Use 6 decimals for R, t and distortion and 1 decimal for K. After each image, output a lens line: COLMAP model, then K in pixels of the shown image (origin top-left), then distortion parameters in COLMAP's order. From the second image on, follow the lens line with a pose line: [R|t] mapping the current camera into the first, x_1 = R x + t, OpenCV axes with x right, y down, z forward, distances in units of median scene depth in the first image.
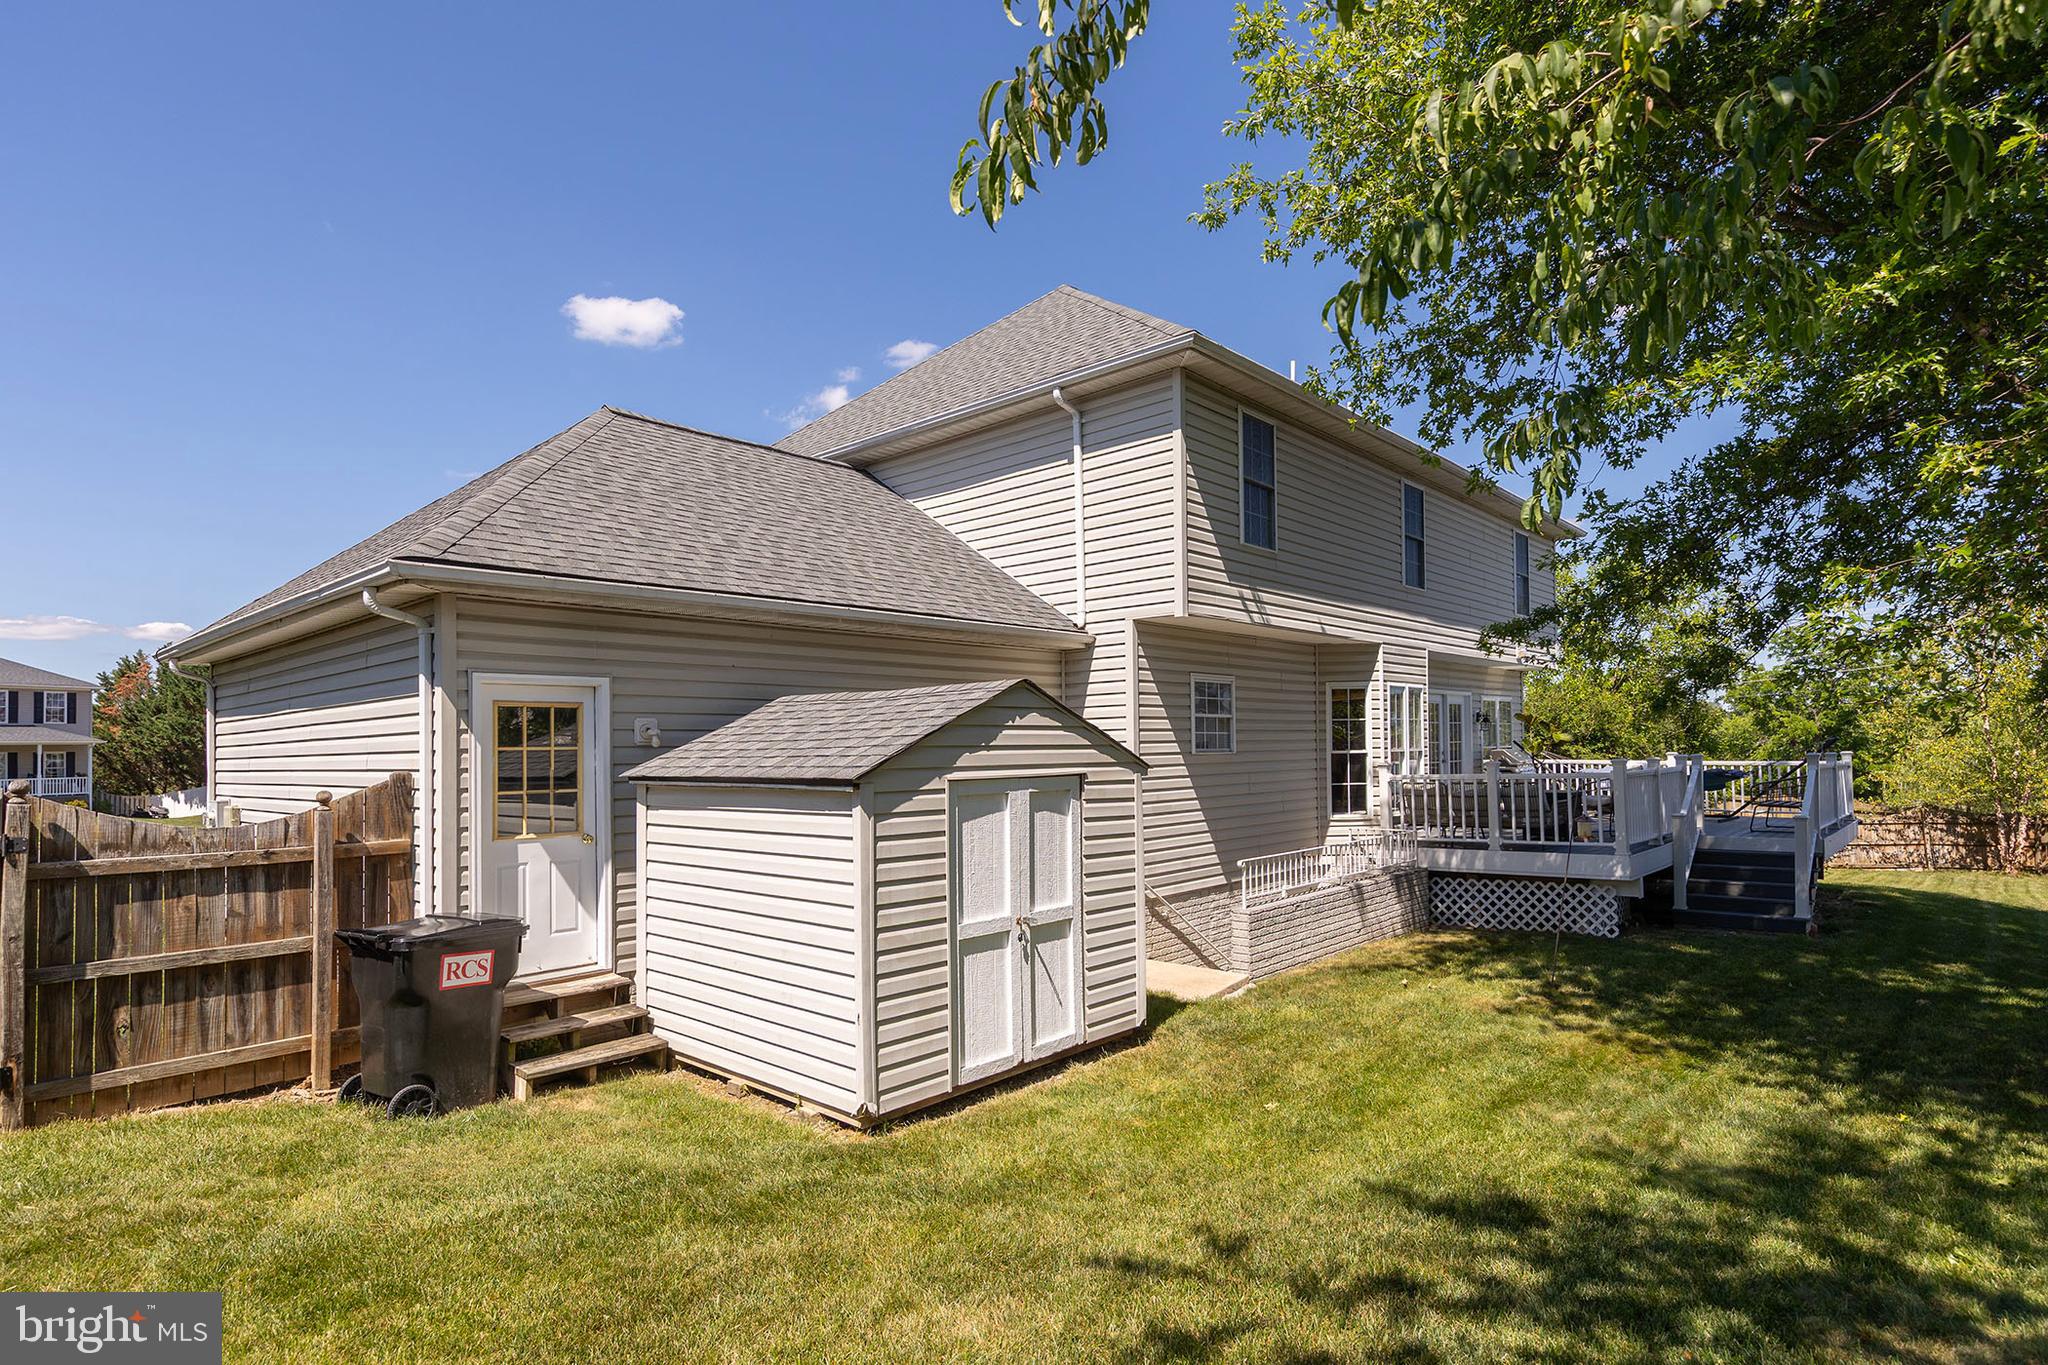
lens RADIAL K [[1035.9, 0, 1019.9], [0, 1035.9, 696.3], [0, 0, 1]] dist [0.002027, 0.000534]
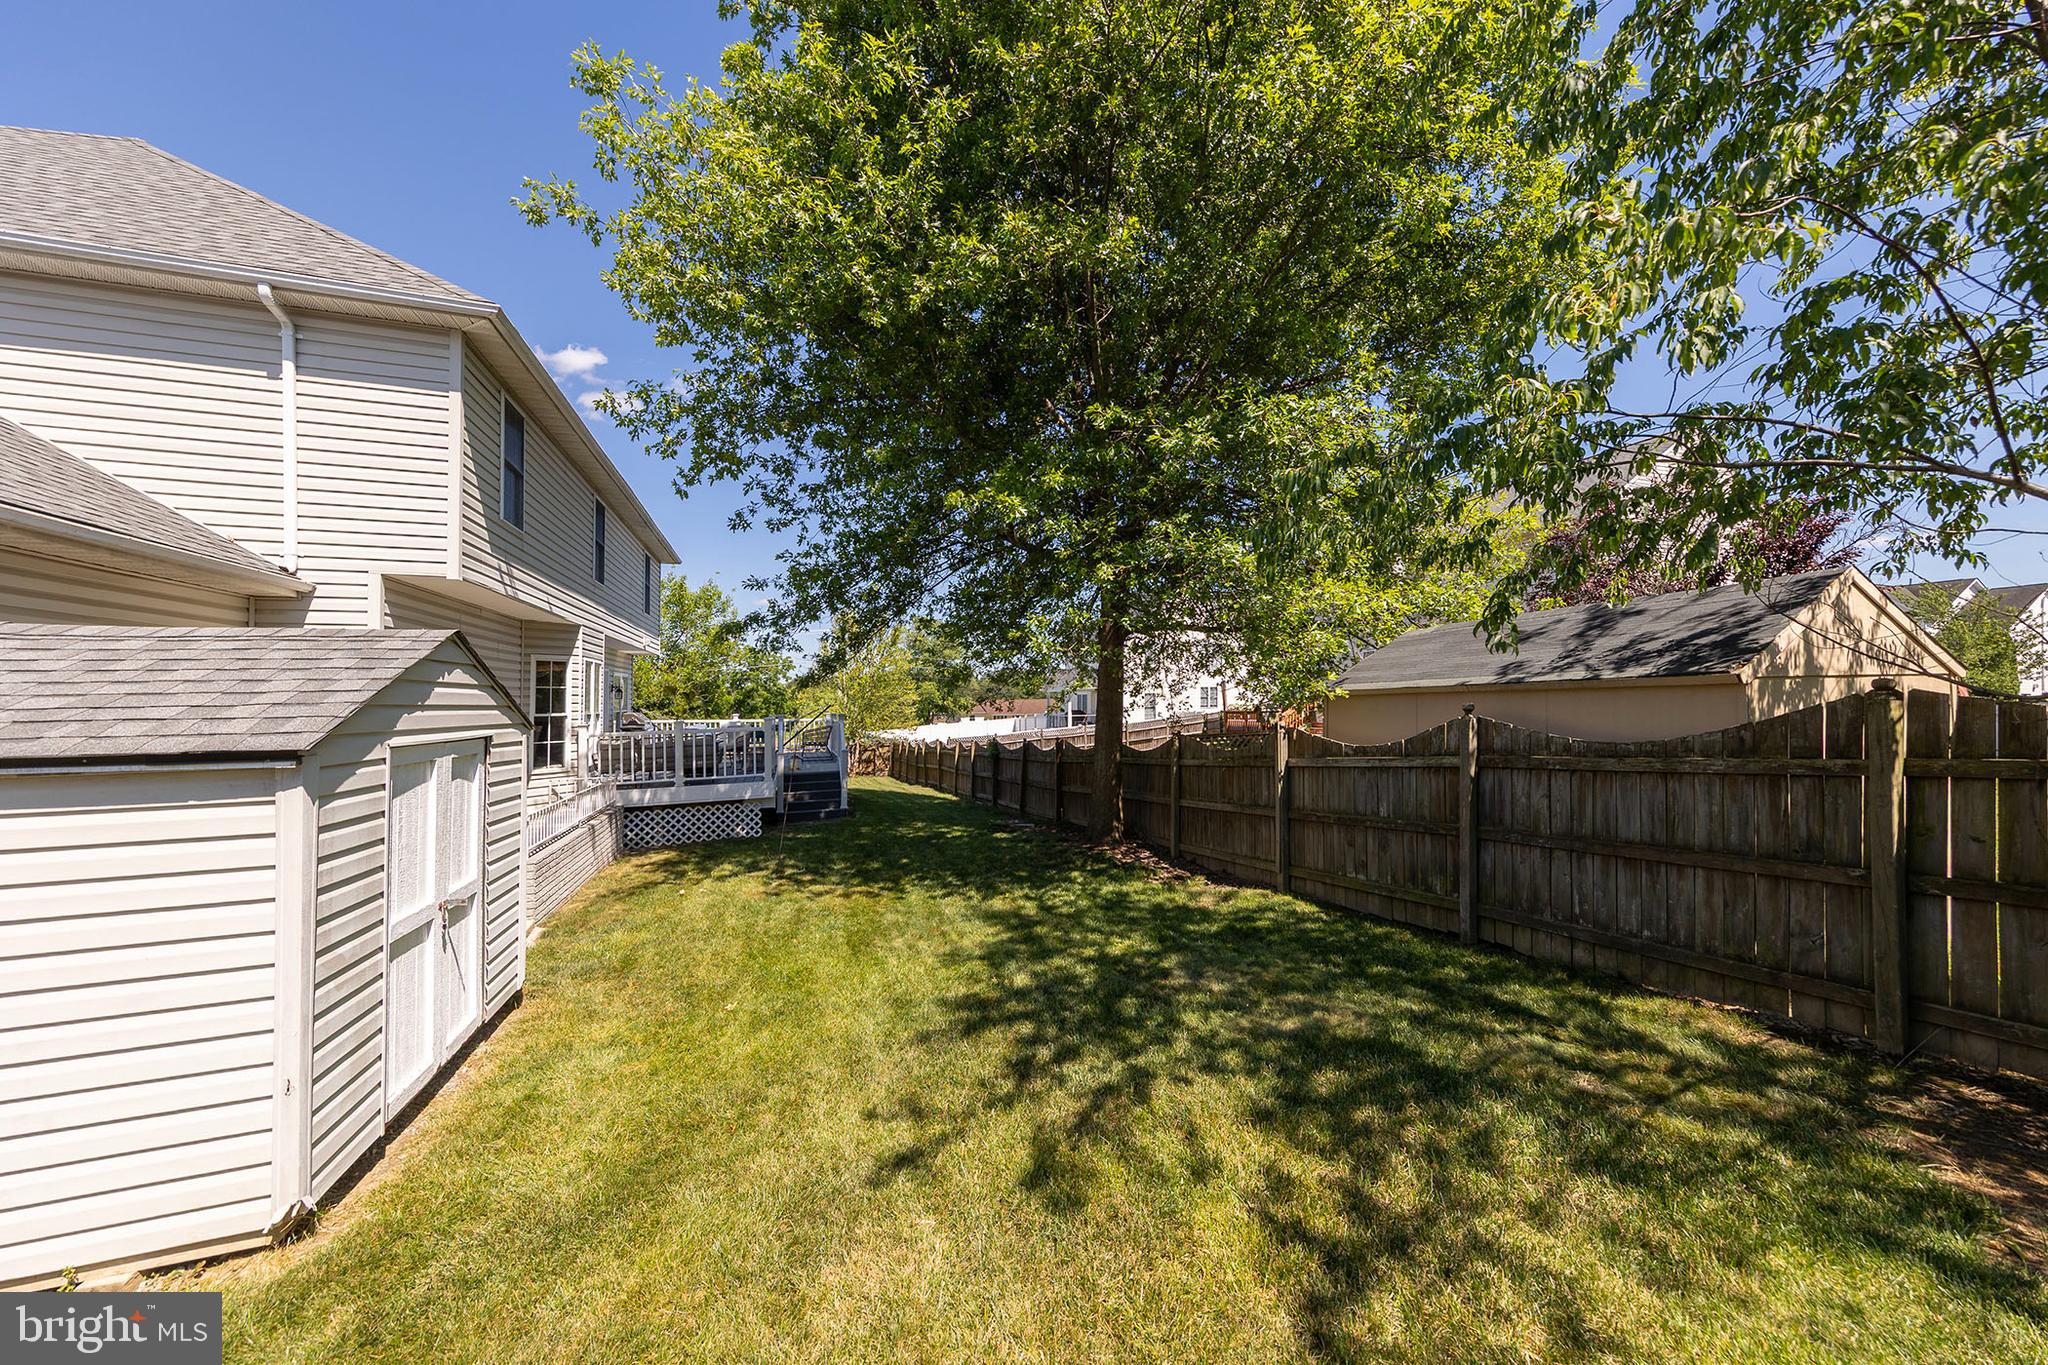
lens RADIAL K [[724.8, 0, 1031.2], [0, 724.8, 685.1], [0, 0, 1]] dist [0.007609, 0.000098]
pose [[0.476001, 0.029670, 0.878944, -0.195389], [-0.039014, 0.999159, -0.012600, 0.011957], [-0.878579, -0.028293, 0.476758, 0.172895]]
